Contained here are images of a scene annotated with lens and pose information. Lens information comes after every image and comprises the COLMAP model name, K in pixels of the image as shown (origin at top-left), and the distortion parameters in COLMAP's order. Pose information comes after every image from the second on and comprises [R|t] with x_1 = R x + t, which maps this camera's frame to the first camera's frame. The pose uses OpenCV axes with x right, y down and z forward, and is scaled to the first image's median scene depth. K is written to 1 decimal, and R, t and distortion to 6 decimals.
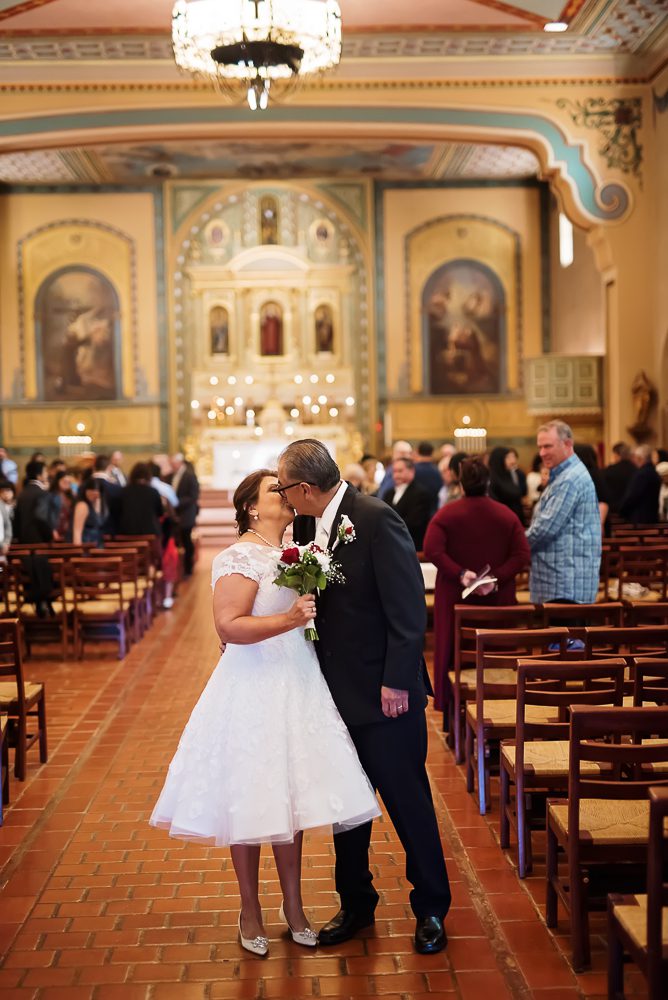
lens RADIAL K [[1391.5, 0, 334.0], [0, 1391.5, 500.0], [0, 0, 1]] dist [0.011723, 0.018694]
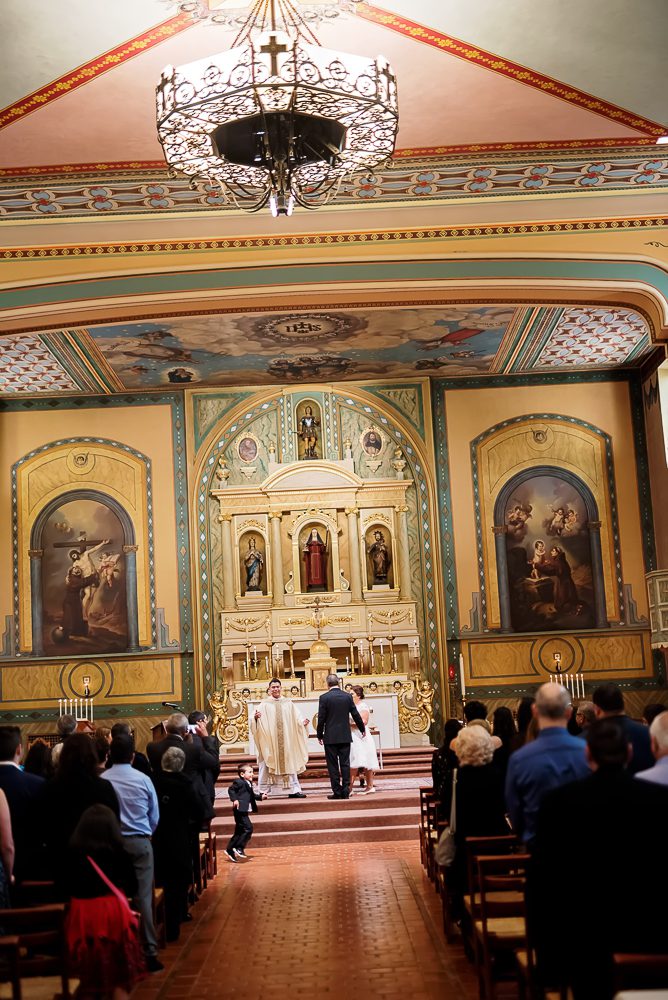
lens RADIAL K [[1391.5, 0, 334.0], [0, 1391.5, 500.0], [0, 0, 1]] dist [0.011723, 0.018694]
pose [[0.998829, -0.035887, -0.032449, -0.005828], [0.029436, 0.983026, -0.181090, -0.006460], [0.038397, 0.179923, 0.982931, 0.181598]]
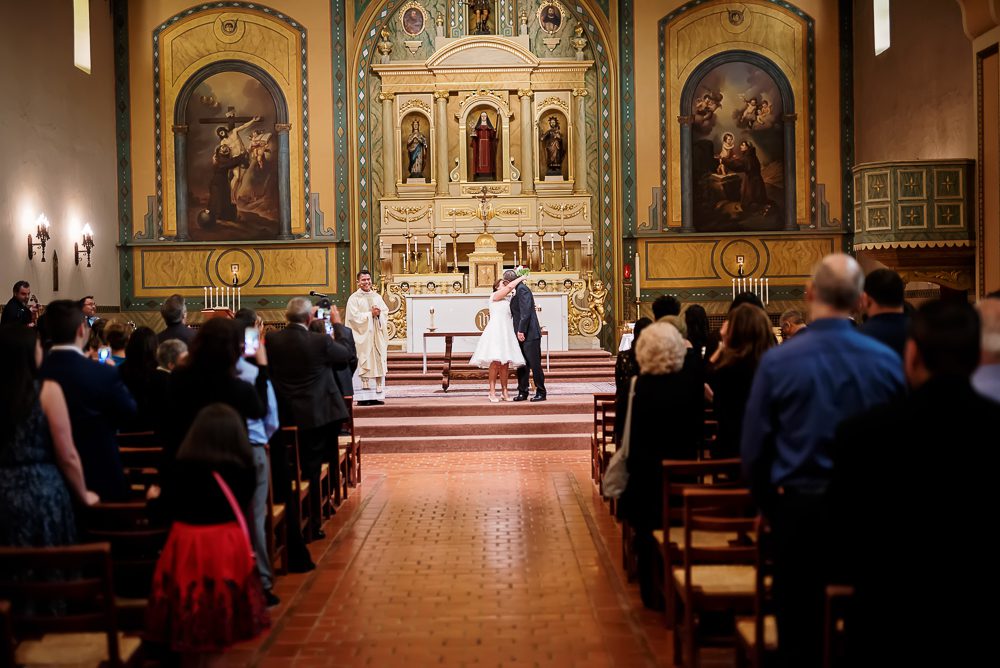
lens RADIAL K [[1391.5, 0, 500.0], [0, 1391.5, 334.0], [0, 0, 1]] dist [0.011723, 0.018694]
pose [[0.999327, 0.002659, -0.036581, -0.008127], [-0.003299, 0.999843, -0.017421, -0.005804], [0.036529, 0.017530, 0.999179, 0.242766]]
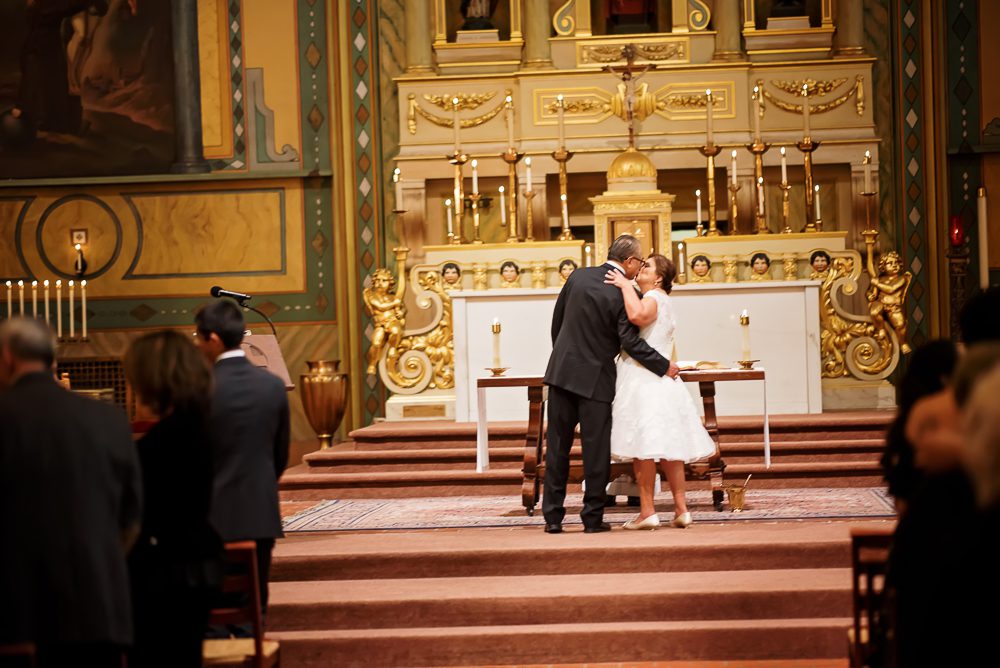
lens RADIAL K [[2891.7, 0, 500.0], [0, 2891.7, 334.0], [0, 0, 1]] dist [0.264999, -0.299300]
pose [[0.993762, -0.011378, -0.110938, 0.001179], [0.008083, 0.999514, -0.030106, -0.008543], [0.111227, 0.029021, 0.993371, 0.299156]]
